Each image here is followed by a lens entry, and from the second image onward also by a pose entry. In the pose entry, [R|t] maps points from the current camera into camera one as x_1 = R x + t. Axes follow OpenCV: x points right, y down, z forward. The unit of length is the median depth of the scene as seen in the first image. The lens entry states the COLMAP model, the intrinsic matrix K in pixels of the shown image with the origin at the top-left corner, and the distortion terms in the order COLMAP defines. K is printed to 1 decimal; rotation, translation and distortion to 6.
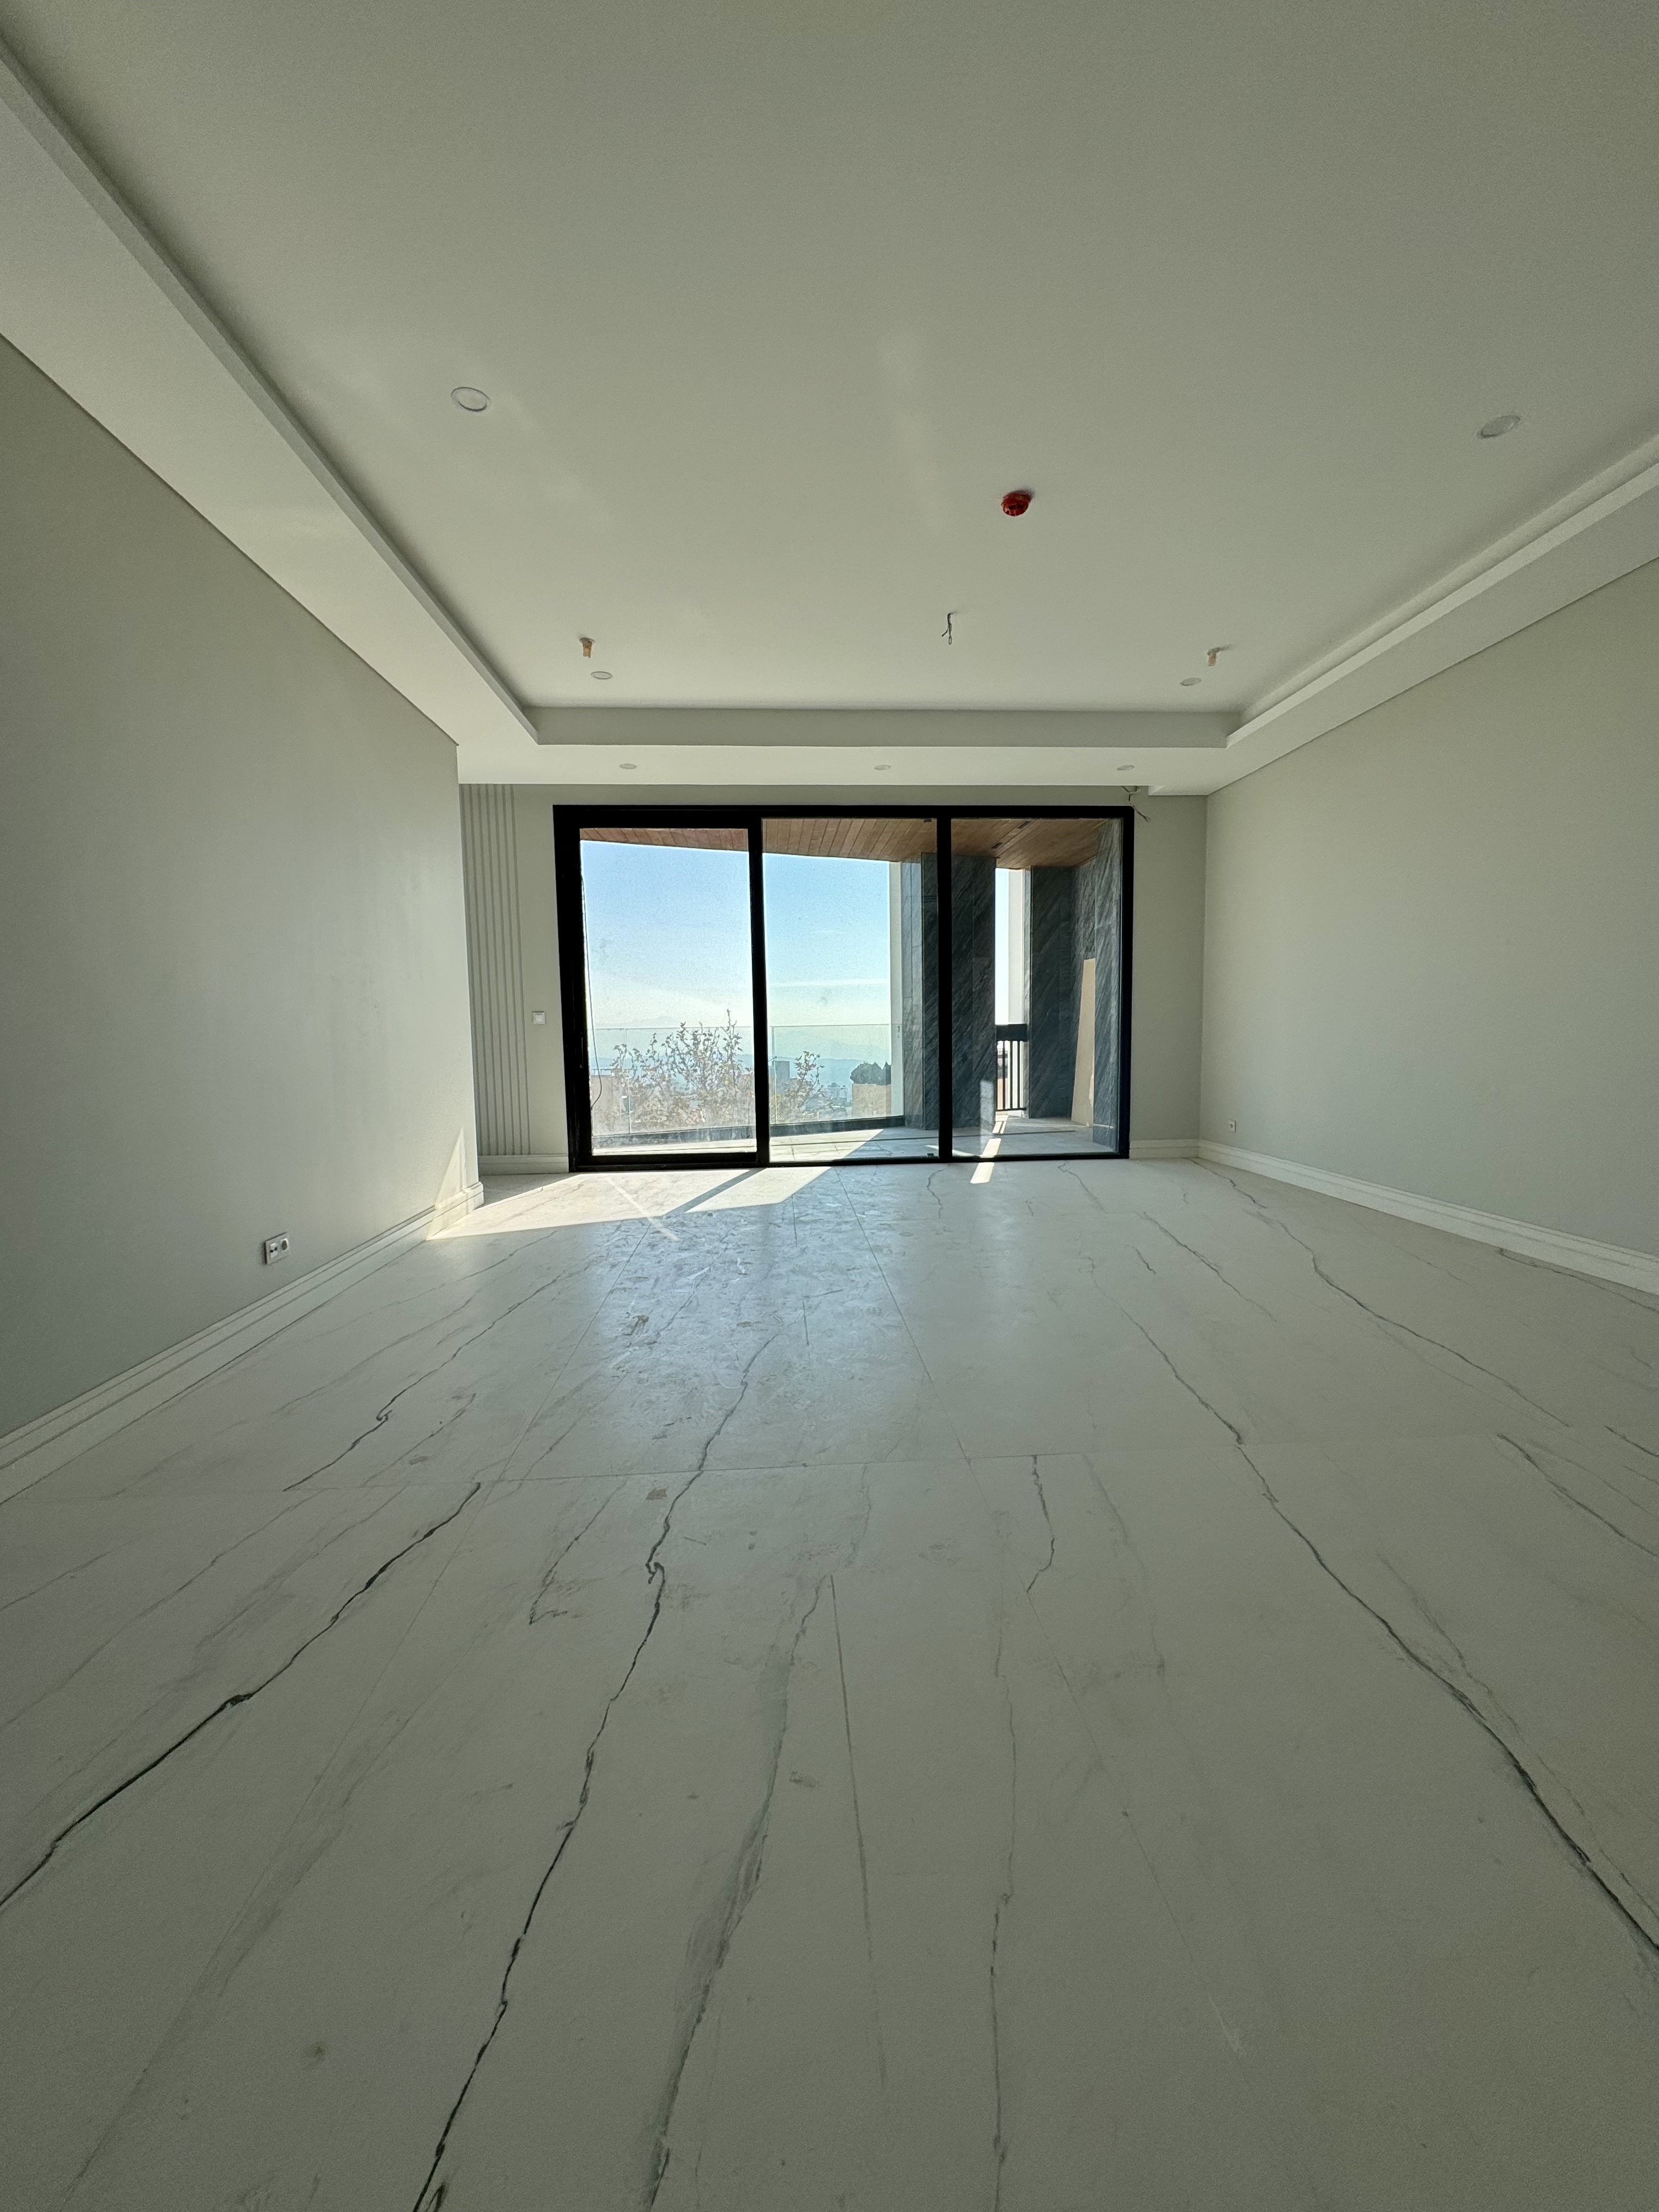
lens RADIAL K [[891.6, 0, 829.5], [0, 891.6, 1106.0], [0, 0, 1]] dist [-0.000035, -0.000002]
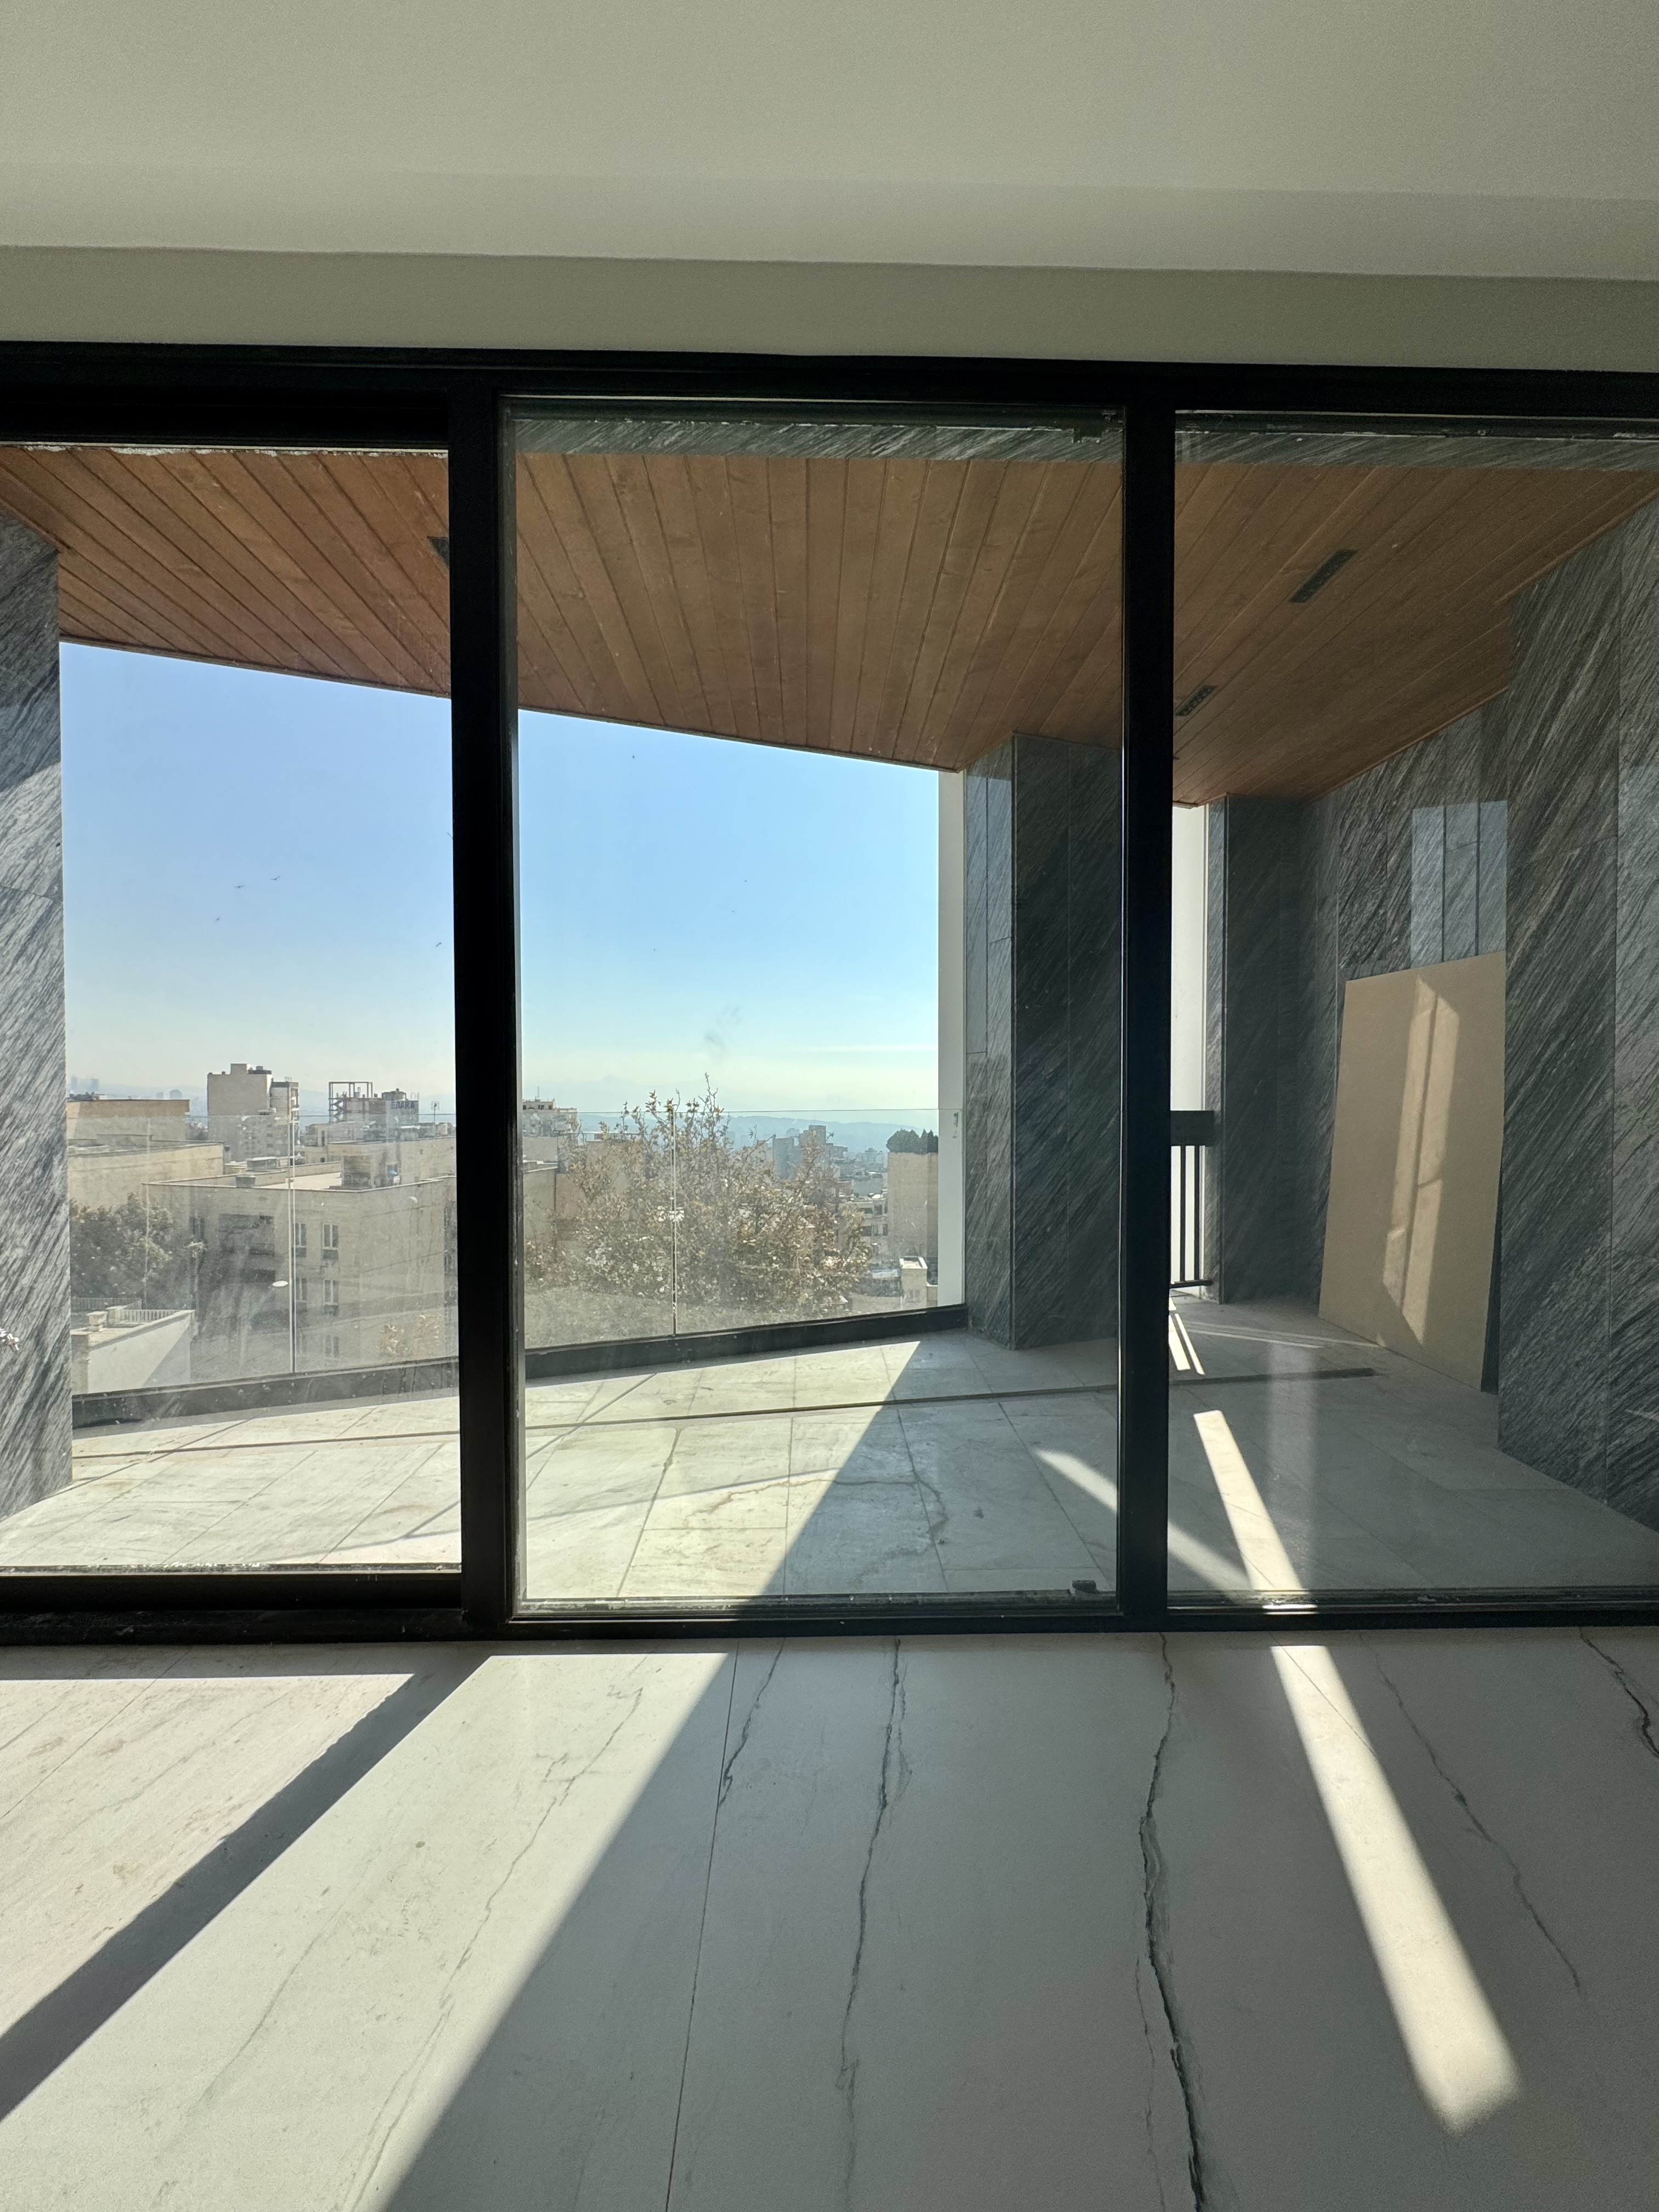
lens RADIAL K [[889.1, 0, 829.5], [0, 889.1, 1106.0], [0, 0, 1]] dist [0.000011, 0.000000]
pose [[0.998999, 0.014860, -0.042200, 0.029978], [-0.017826, 0.997331, -0.070810, -0.058375], [0.041035, 0.071491, 0.996597, 0.520577]]
